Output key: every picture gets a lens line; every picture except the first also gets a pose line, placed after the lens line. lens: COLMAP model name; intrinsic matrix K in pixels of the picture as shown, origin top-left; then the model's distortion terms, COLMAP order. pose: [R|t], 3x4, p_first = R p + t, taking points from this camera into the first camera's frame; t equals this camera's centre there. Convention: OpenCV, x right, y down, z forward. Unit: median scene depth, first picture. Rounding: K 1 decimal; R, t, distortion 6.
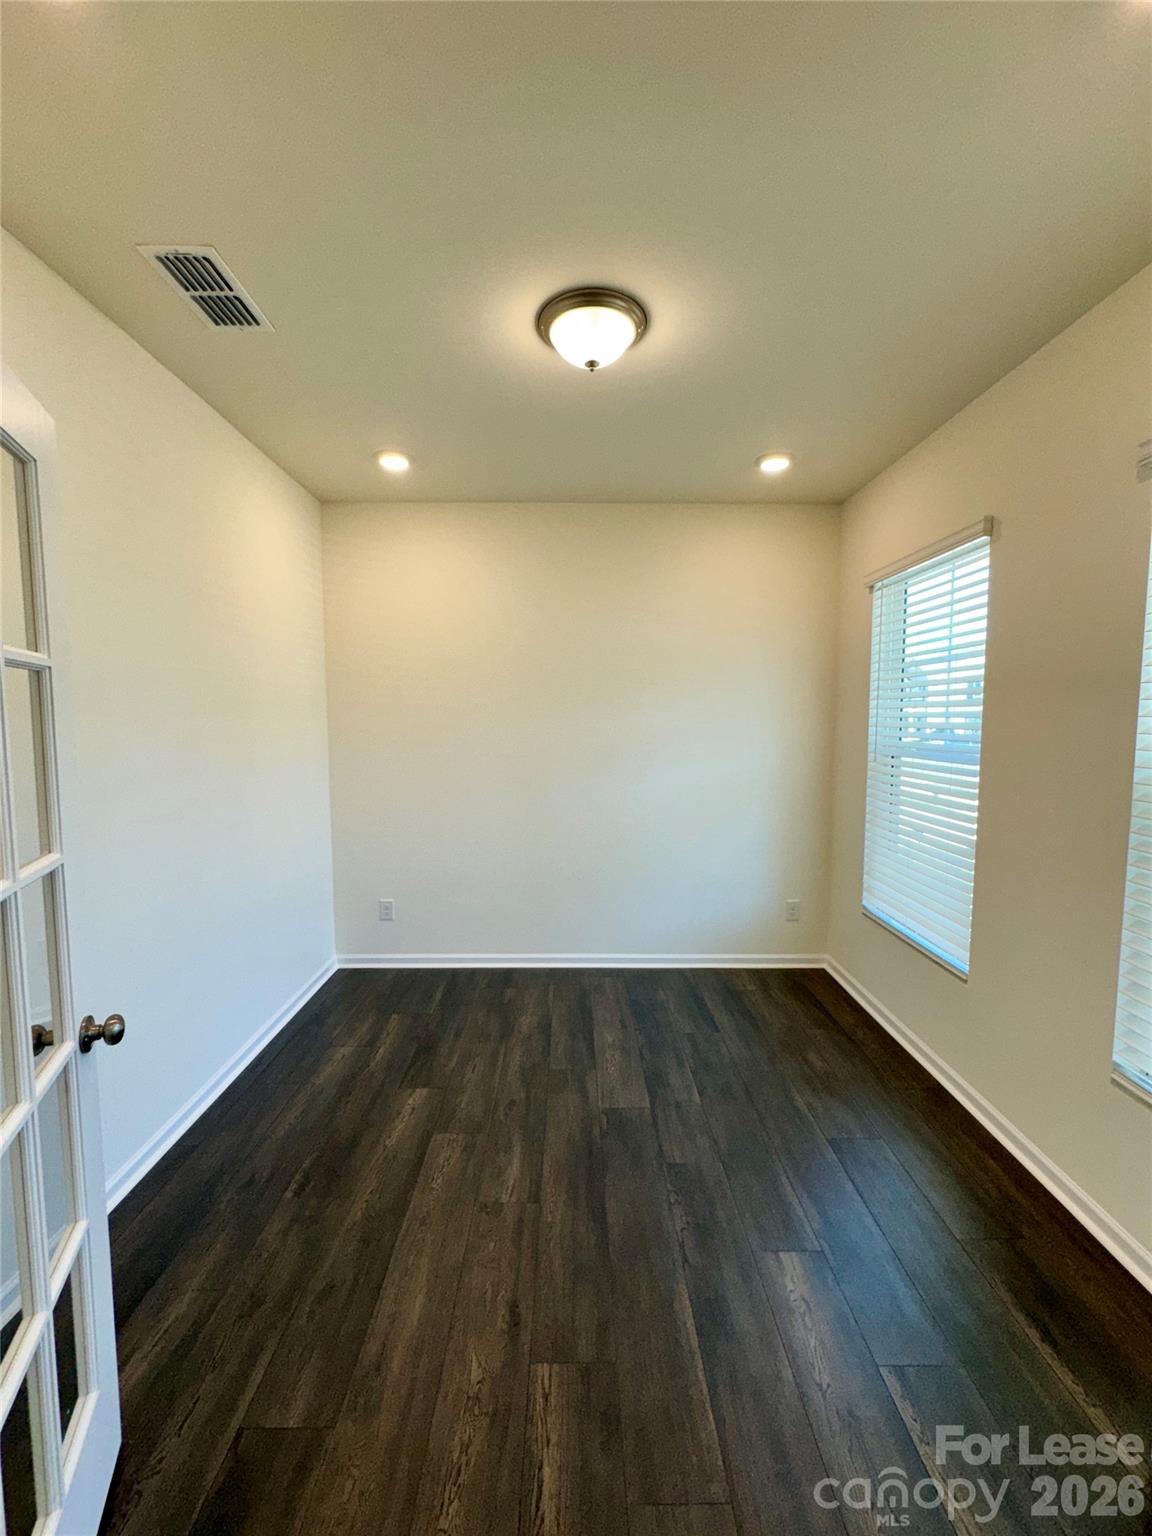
lens RADIAL K [[610.5, 0, 576.0], [0, 610.5, 768.0], [0, 0, 1]] dist [-0.002653, -0.000396]
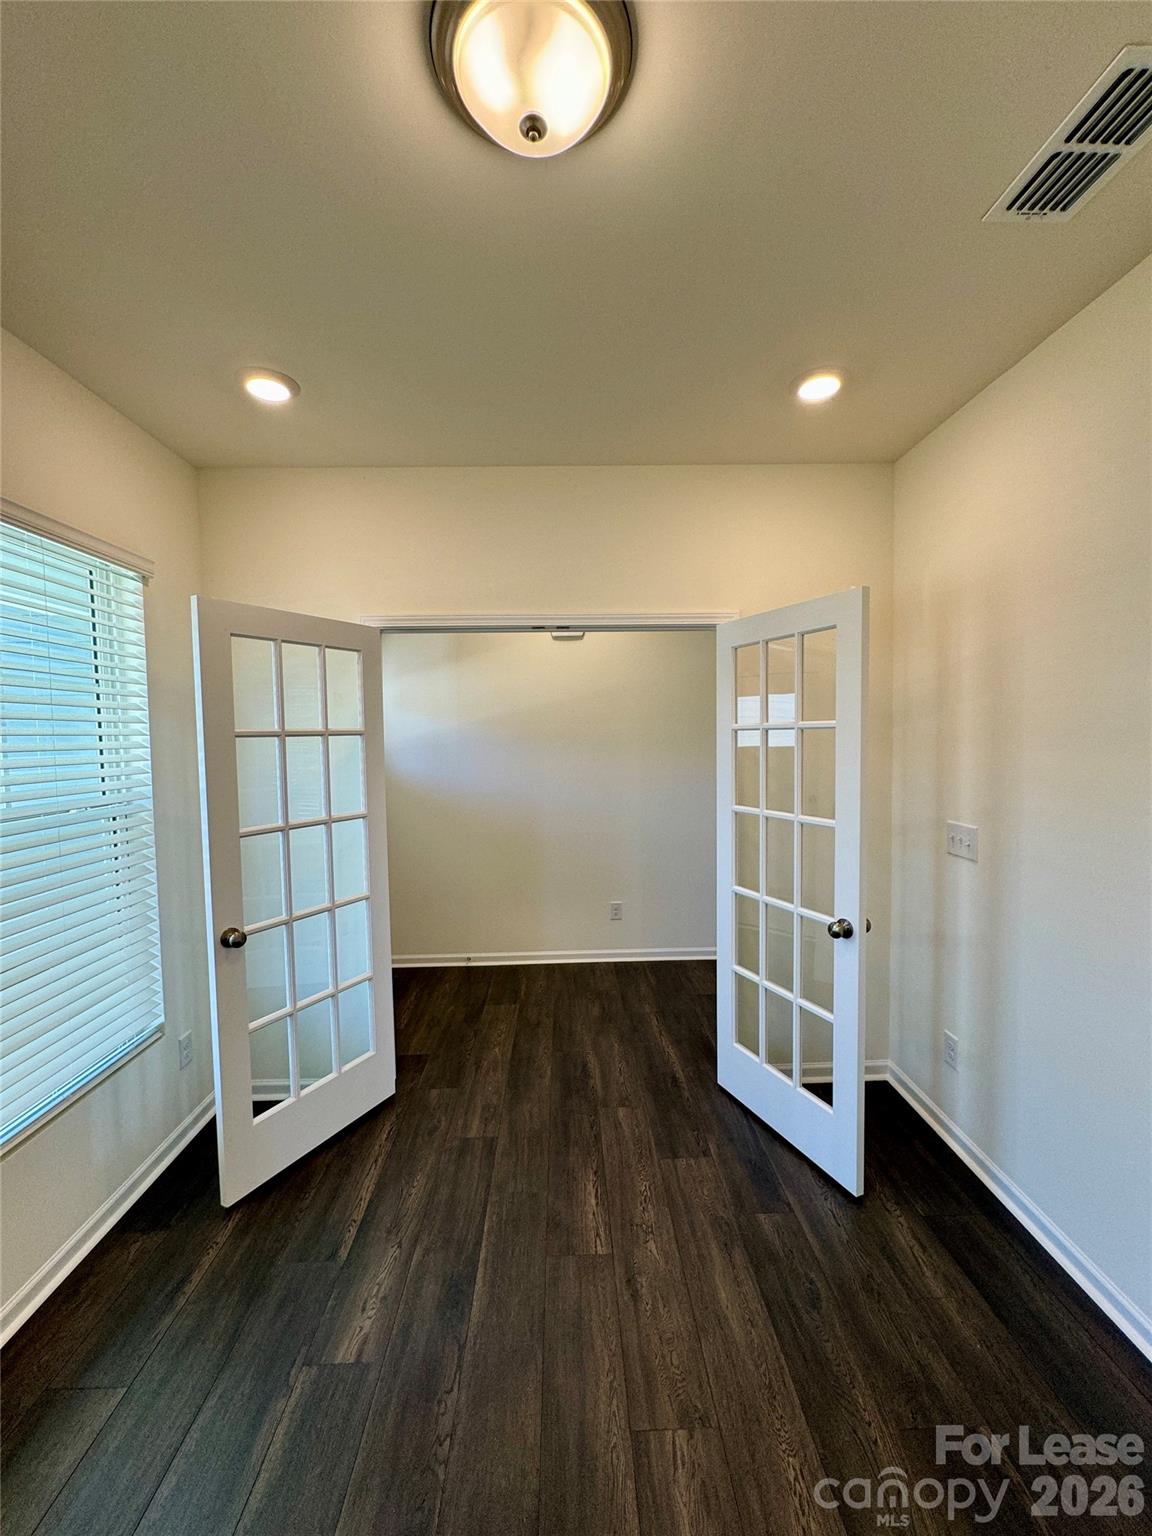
lens RADIAL K [[610.5, 0, 576.0], [0, 610.5, 768.0], [0, 0, 1]] dist [-0.002653, -0.000396]
pose [[-0.999749, 0.015644, -0.016021, 0.006977], [0.013362, 0.990918, 0.133806, -0.225800], [0.017969, 0.133558, -0.990878, 2.149870]]
